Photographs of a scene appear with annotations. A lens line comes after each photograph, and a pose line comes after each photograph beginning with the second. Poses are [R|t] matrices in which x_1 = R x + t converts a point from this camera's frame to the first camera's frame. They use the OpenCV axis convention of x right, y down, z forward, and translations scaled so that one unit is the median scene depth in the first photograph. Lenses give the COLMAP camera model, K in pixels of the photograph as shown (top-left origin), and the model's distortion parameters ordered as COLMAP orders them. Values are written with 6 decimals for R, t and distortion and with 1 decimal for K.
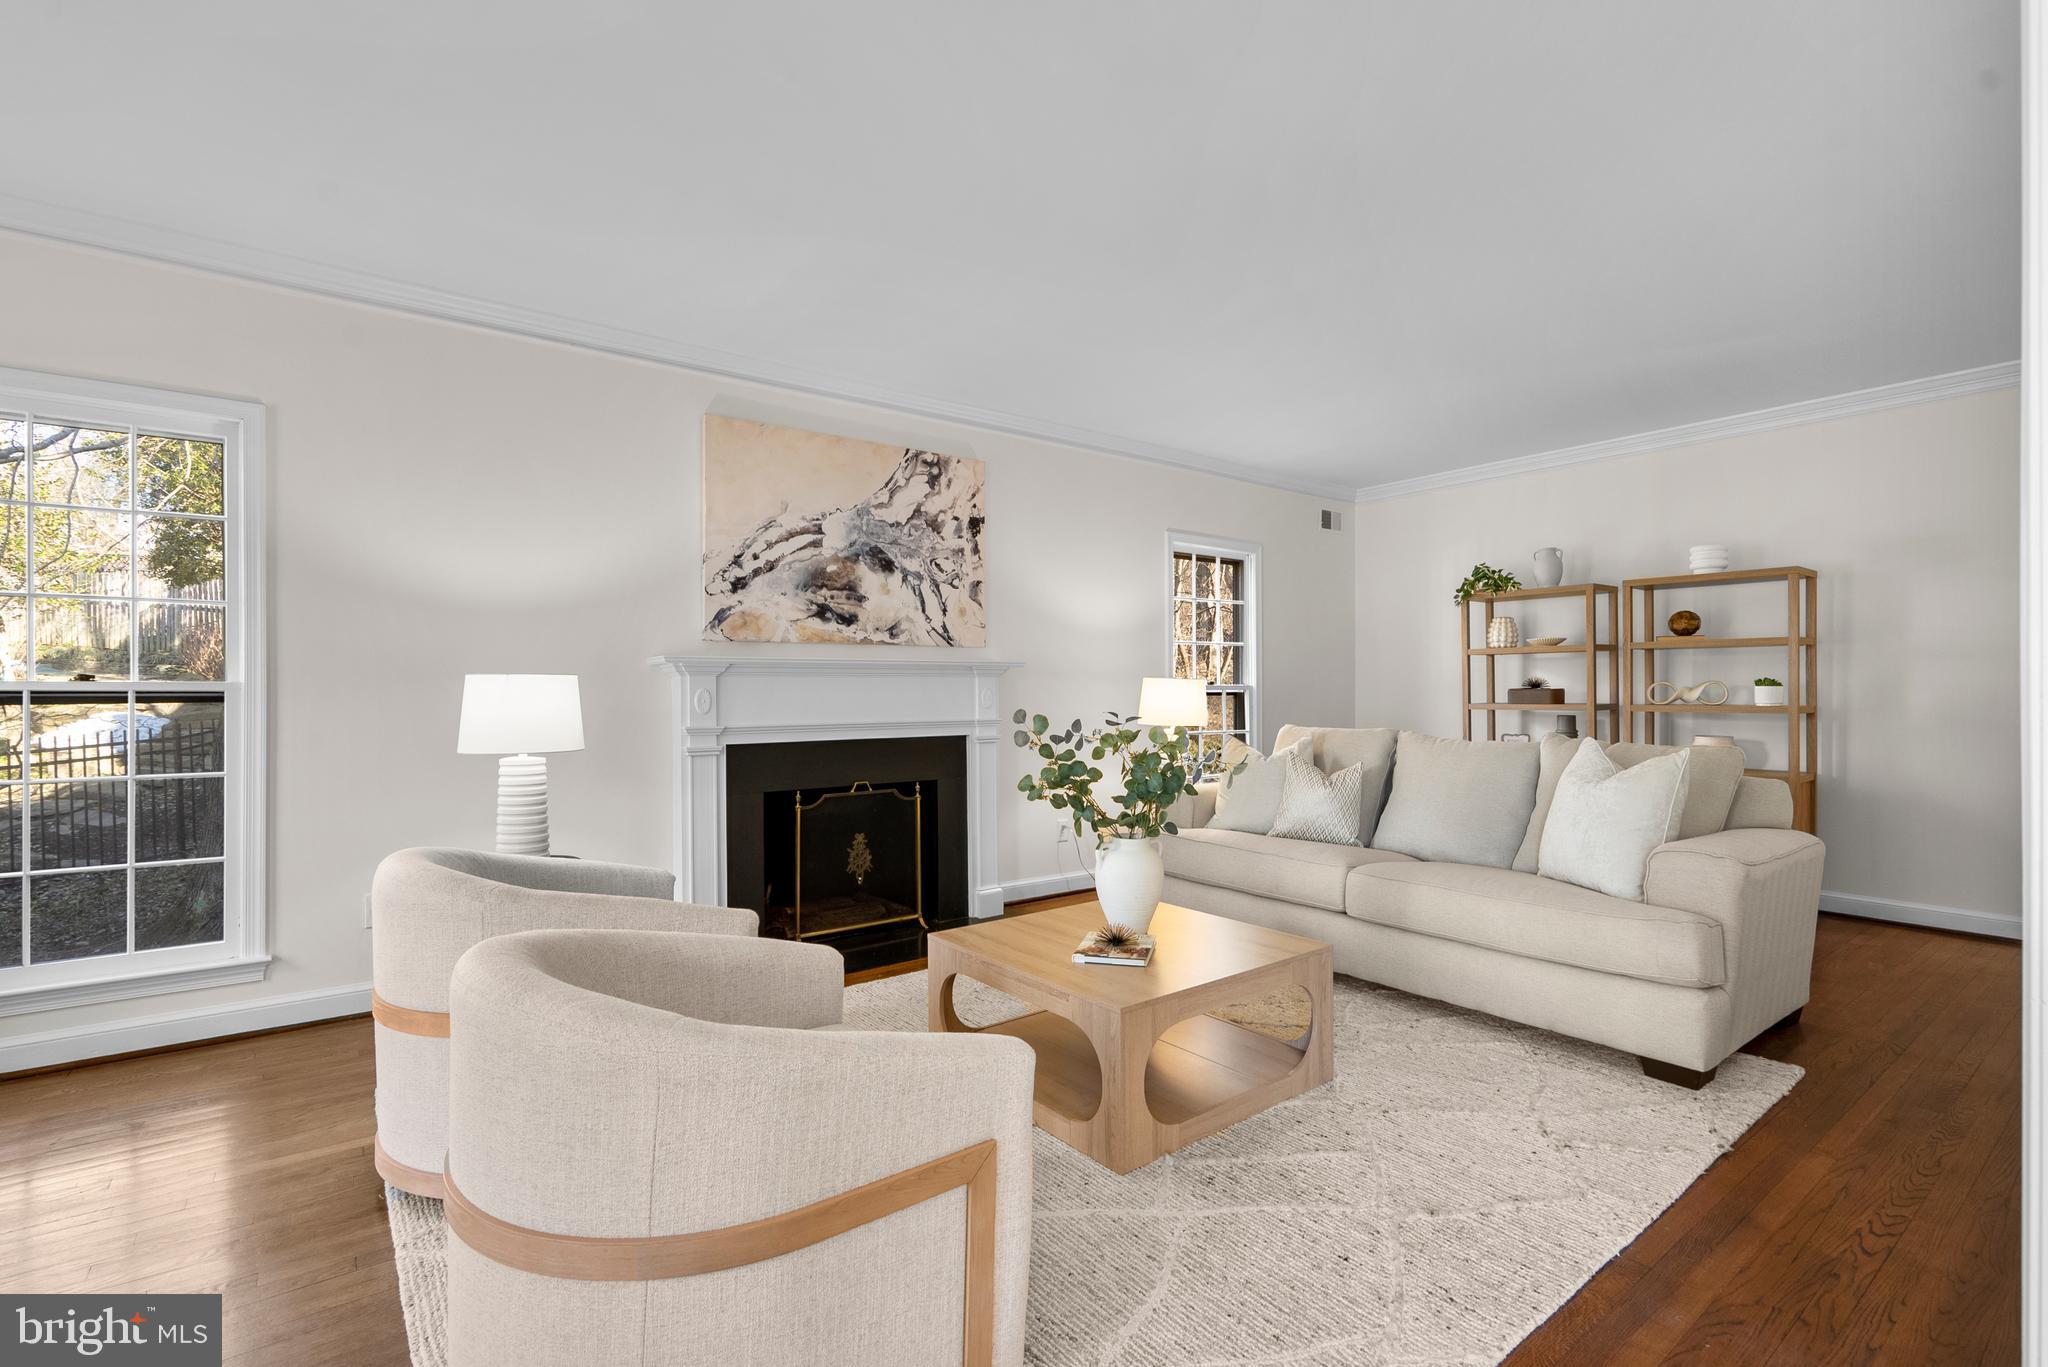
lens RADIAL K [[936.4, 0, 1036.9], [0, 936.4, 686.1], [0, 0, 1]] dist [-0.000985, 0.001218]
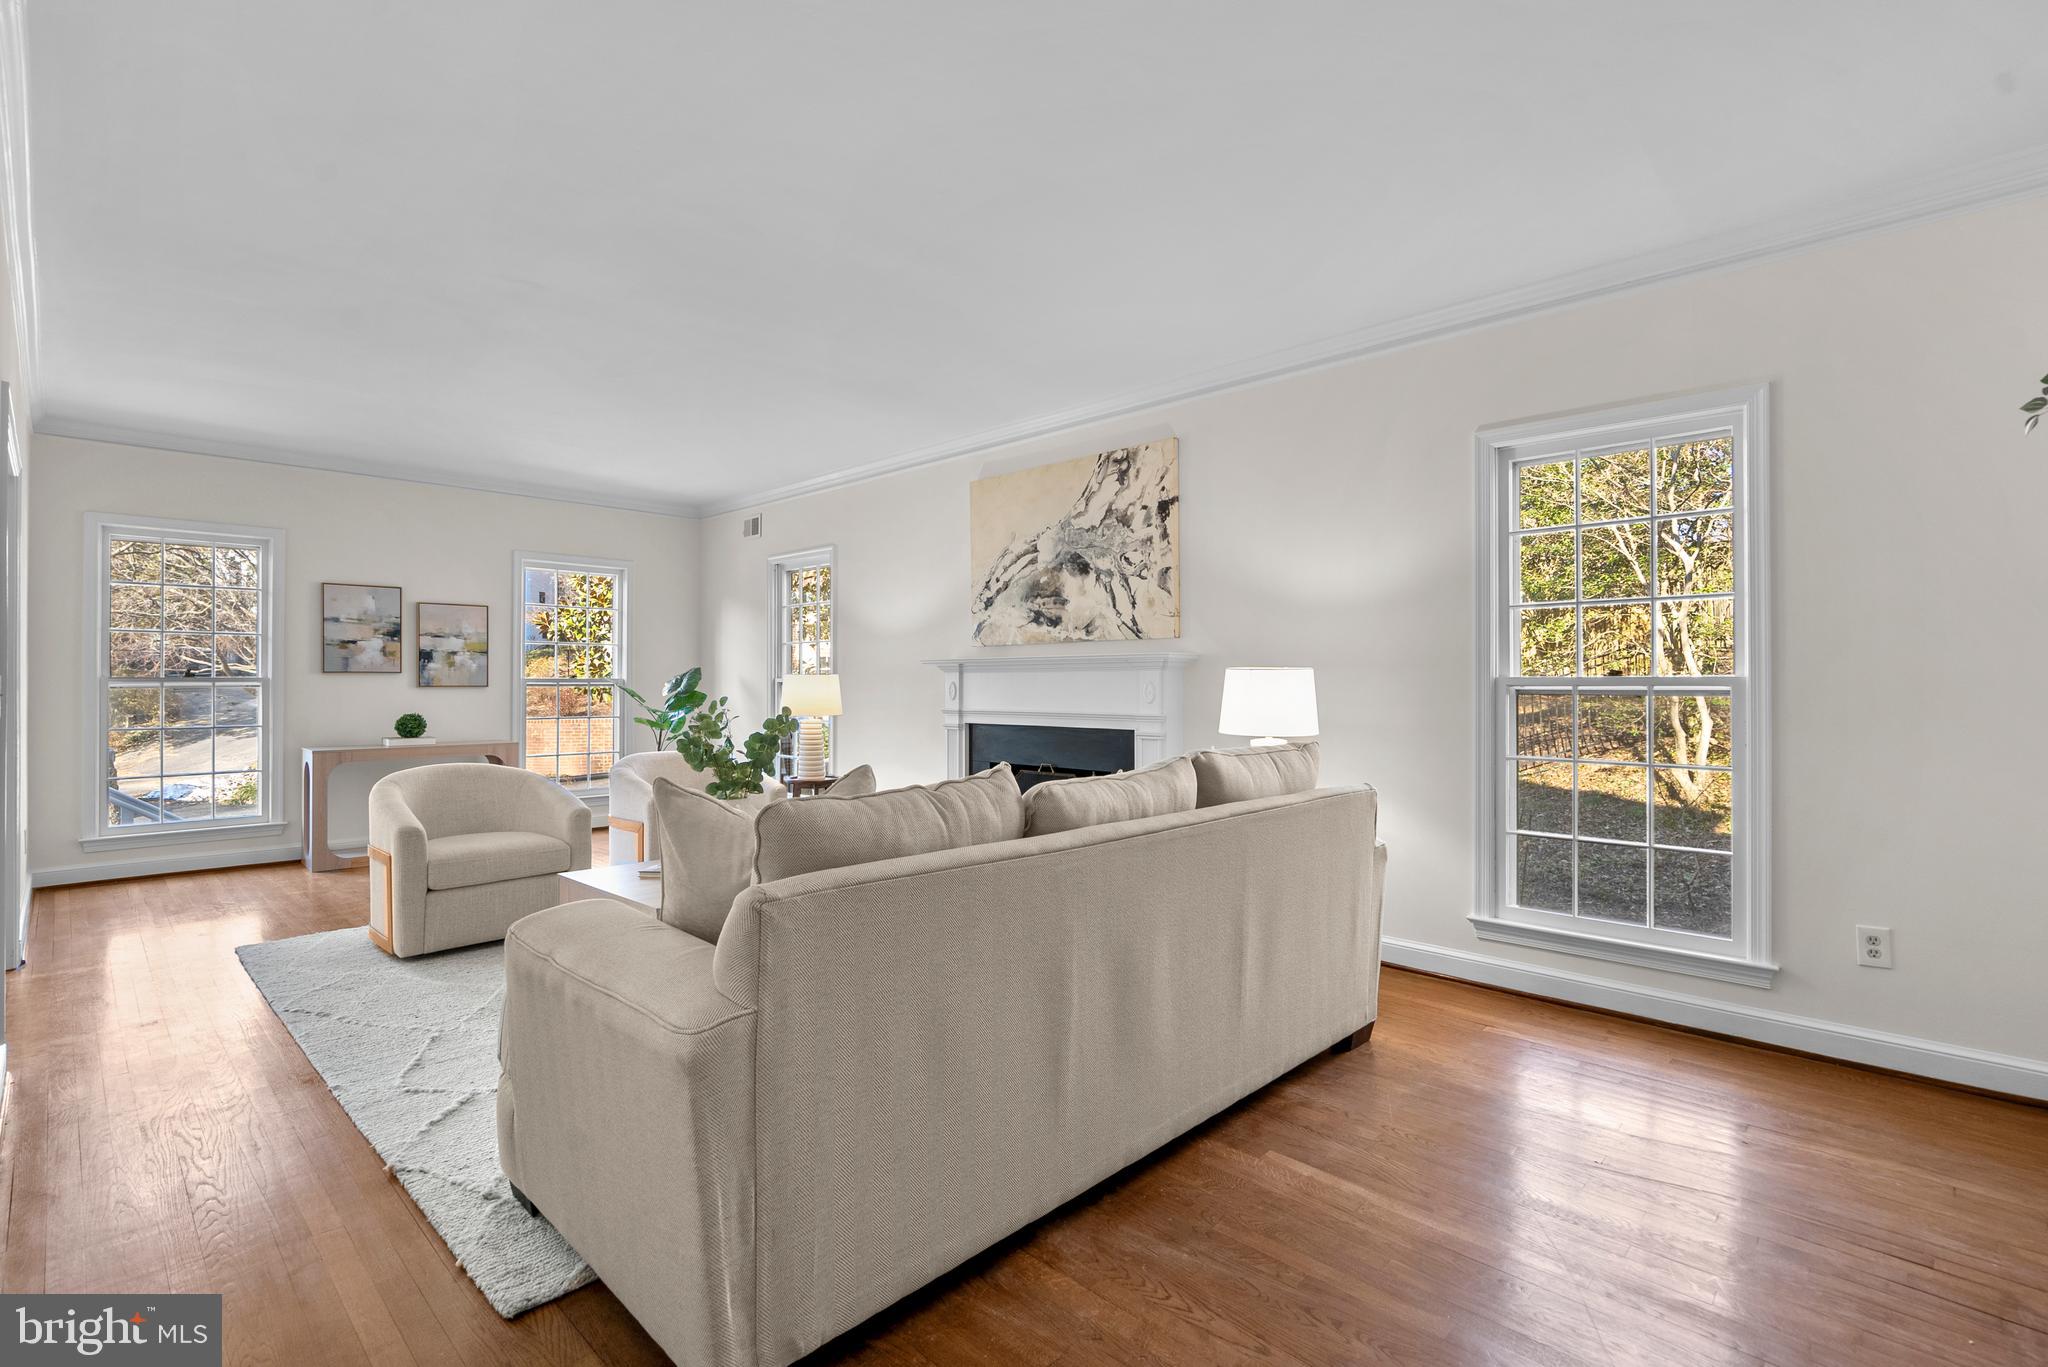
lens RADIAL K [[936.4, 0, 989.1], [0, 936.4, 662.1], [0, 0, 1]] dist [-0.000985, 0.001218]
pose [[0.129891, -0.025038, -0.991212, 0.906010], [-0.006532, 0.999638, -0.026107, 0.008385], [0.991507, 0.009865, 0.129680, 0.762135]]
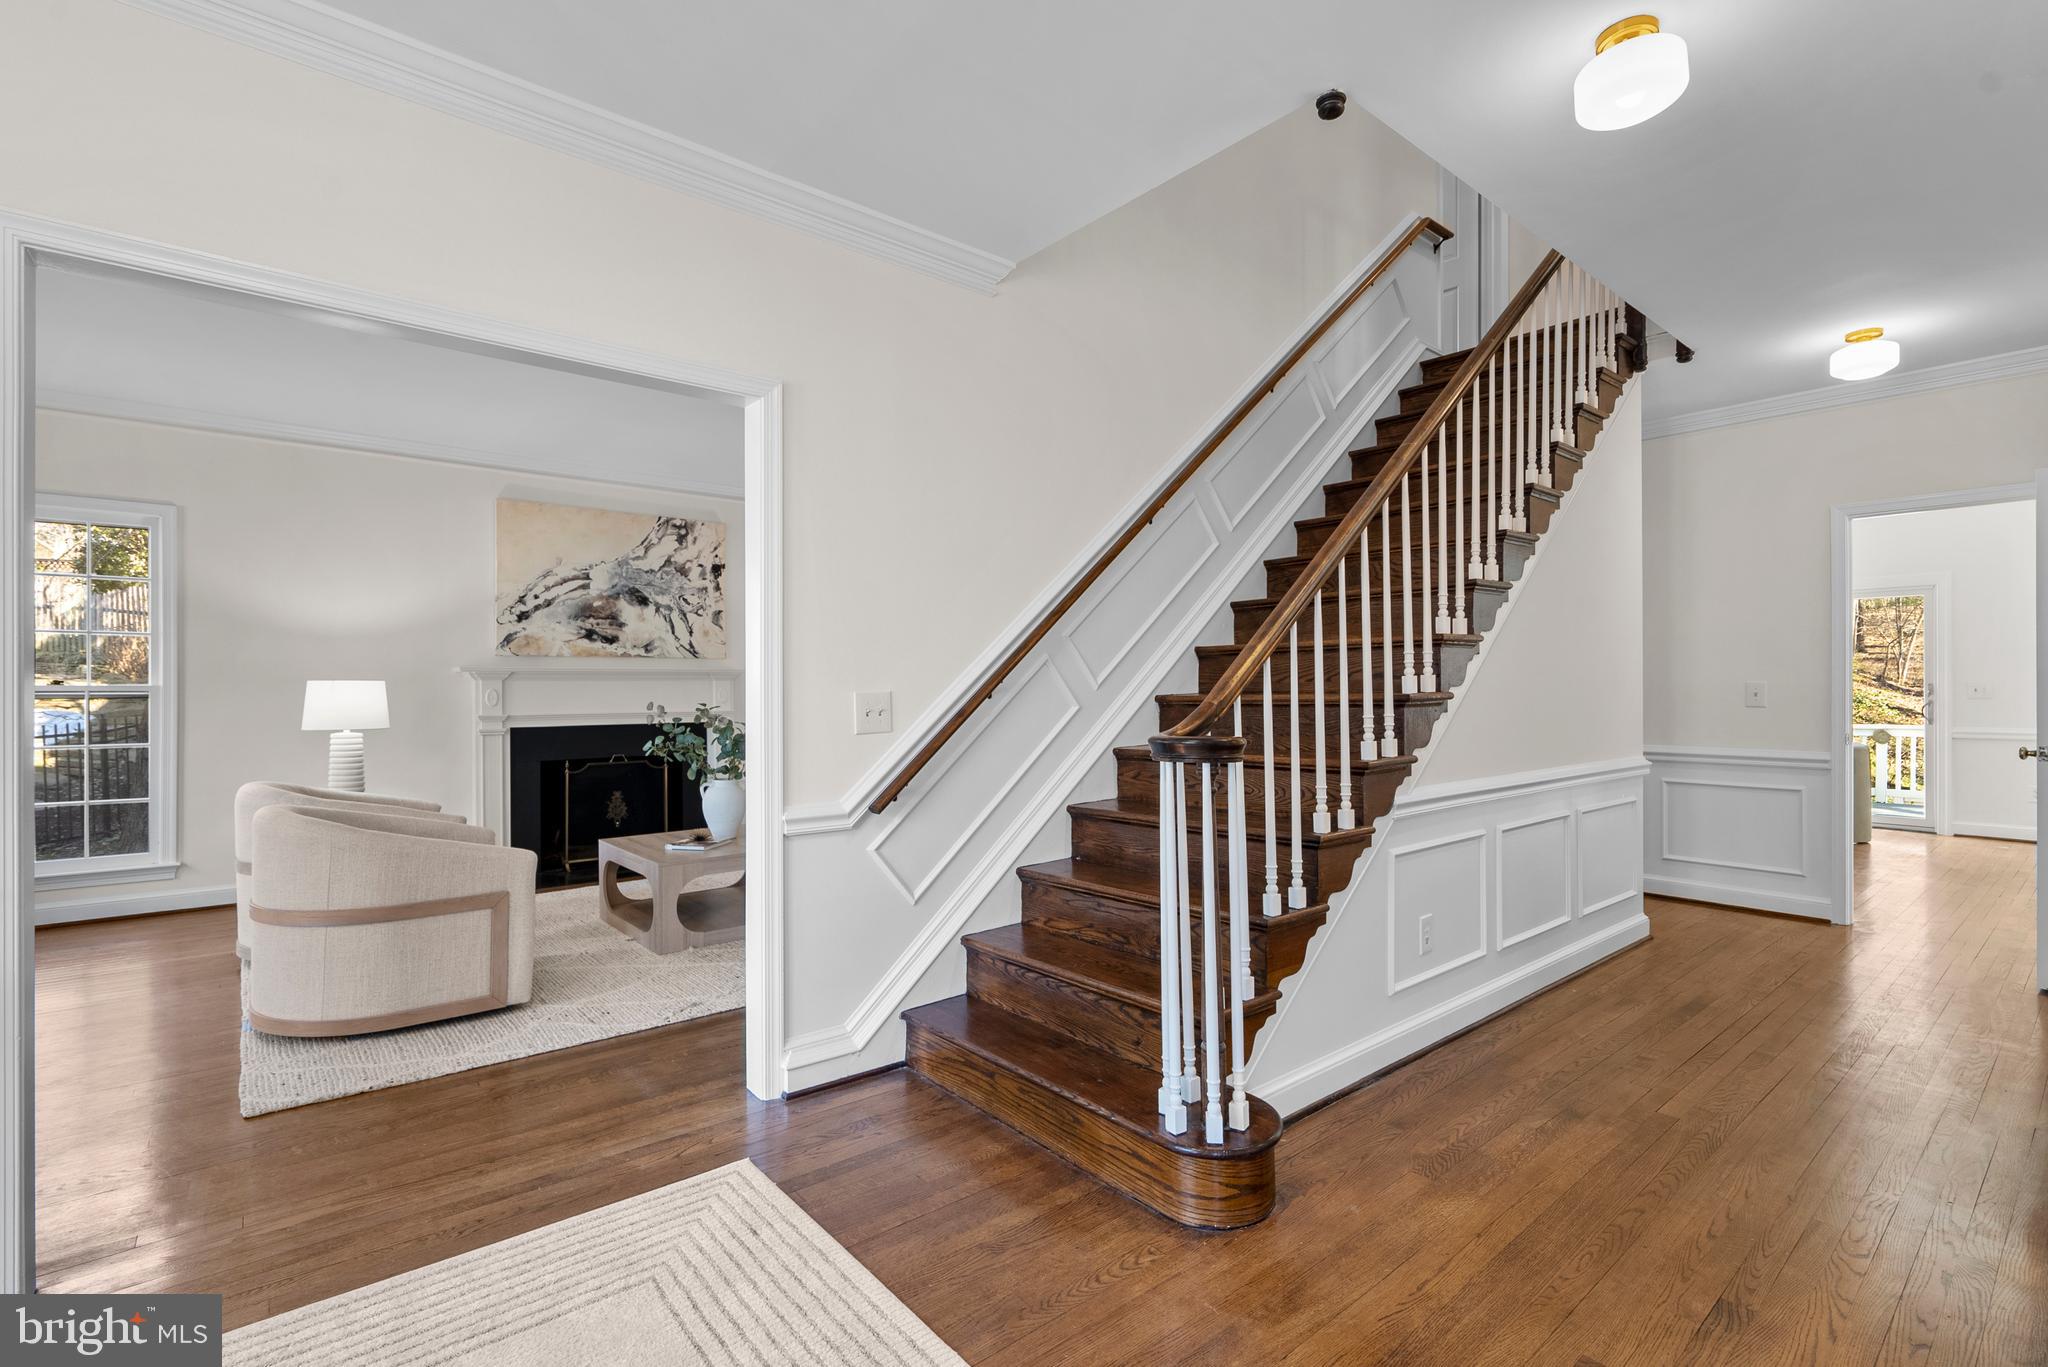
lens RADIAL K [[936.4, 0, 1038.4], [0, 936.4, 683.1], [0, 0, 1]] dist [-0.000985, 0.001218]
pose [[0.998909, 0.000393, 0.046700, 0.369946], [-0.000332, 0.999999, -0.001306, -0.004142], [-0.046700, 0.001289, 0.998908, -0.430593]]
